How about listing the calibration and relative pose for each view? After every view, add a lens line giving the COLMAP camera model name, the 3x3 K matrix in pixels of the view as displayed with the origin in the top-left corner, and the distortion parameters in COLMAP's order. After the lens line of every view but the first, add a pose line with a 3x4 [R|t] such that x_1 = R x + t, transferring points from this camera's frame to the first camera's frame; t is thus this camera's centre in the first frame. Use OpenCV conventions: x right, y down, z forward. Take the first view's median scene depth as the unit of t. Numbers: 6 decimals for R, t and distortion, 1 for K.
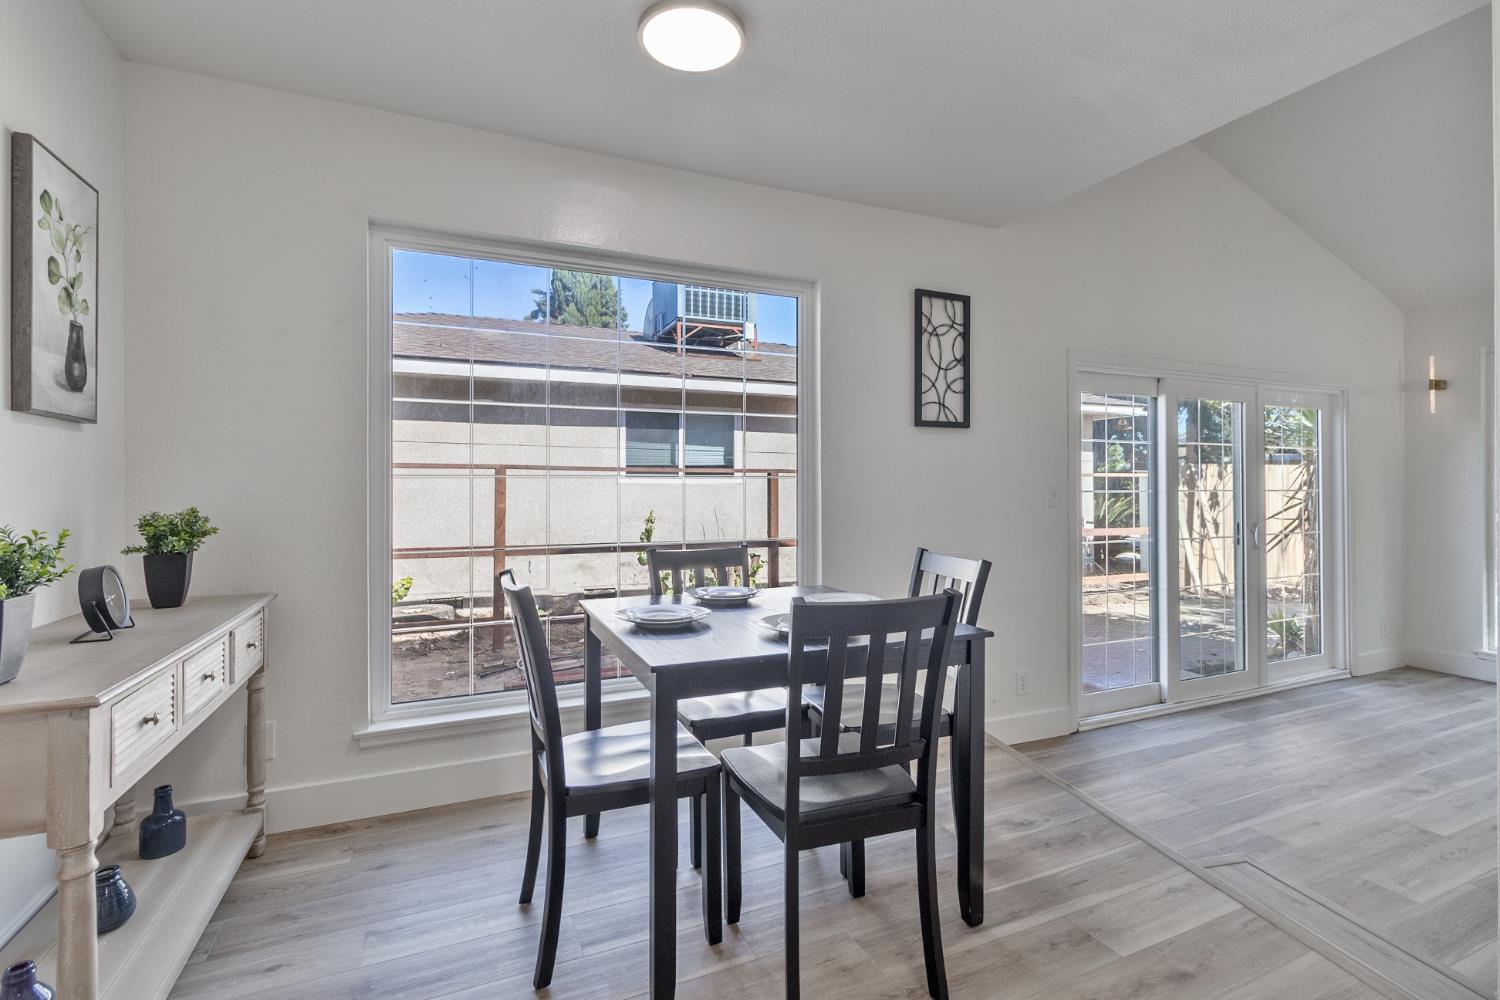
lens RADIAL K [[688.3, 0, 750.5], [0, 688.3, 486.3], [0, 0, 1]] dist [0.000423, 0.000916]
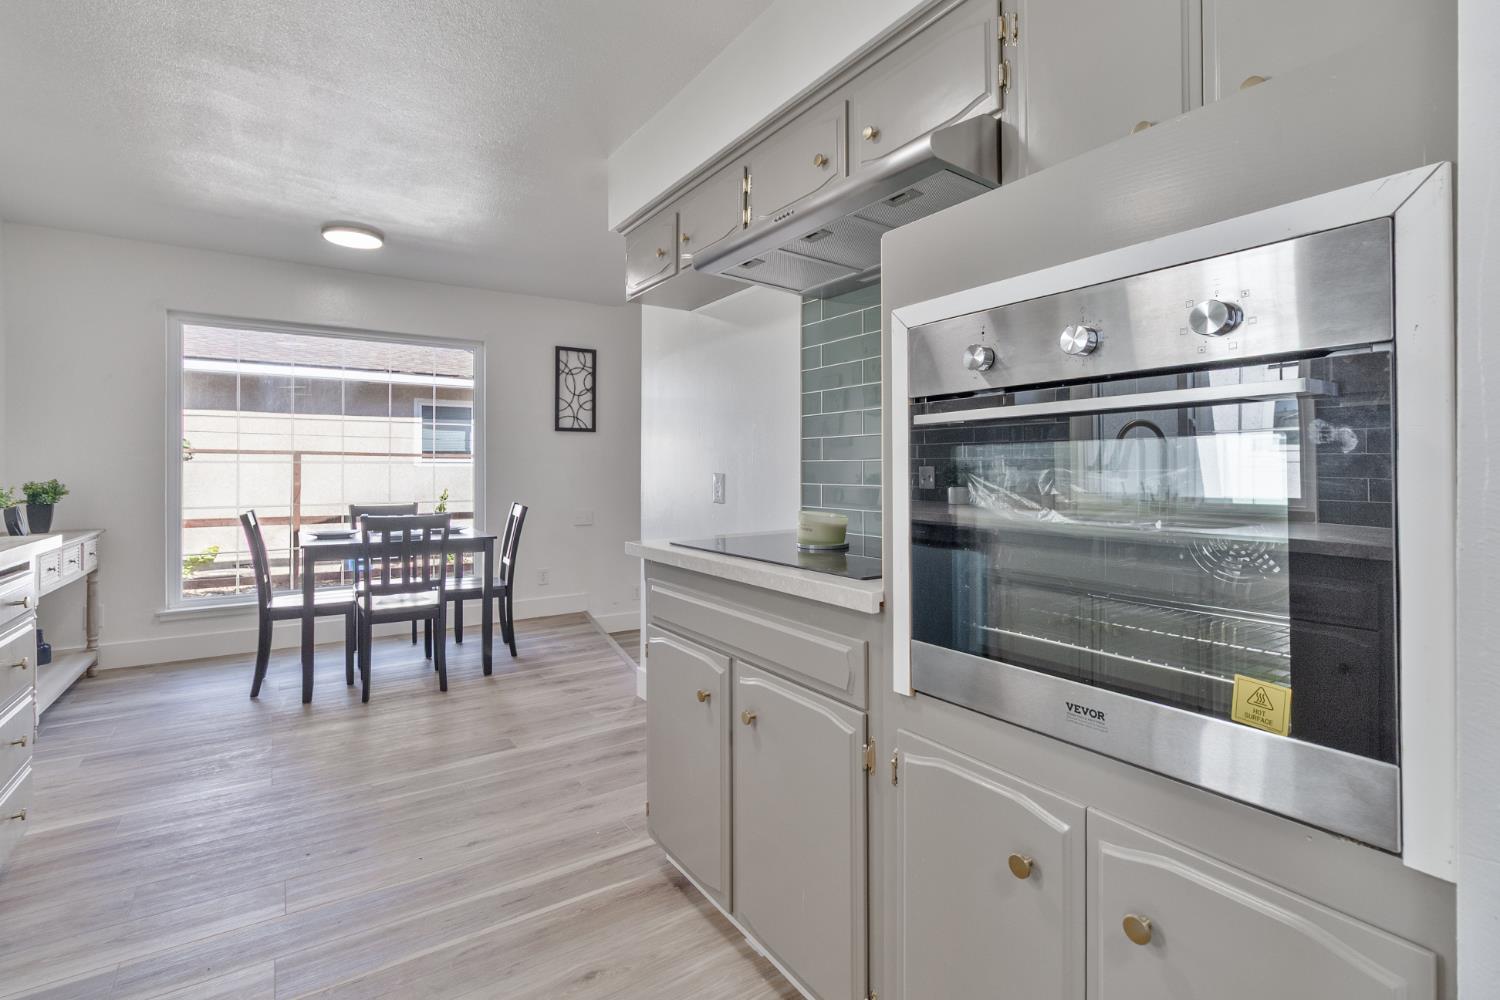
lens RADIAL K [[688.3, 0, 751.1], [0, 688.3, 471.3], [0, 0, 1]] dist [0.000423, 0.000916]
pose [[0.982790, -0.000266, 0.184728, 0.387977], [-0.000187, 0.999997, 0.002434, 0.002833], [-0.184728, -0.002426, 0.982787, -0.660873]]
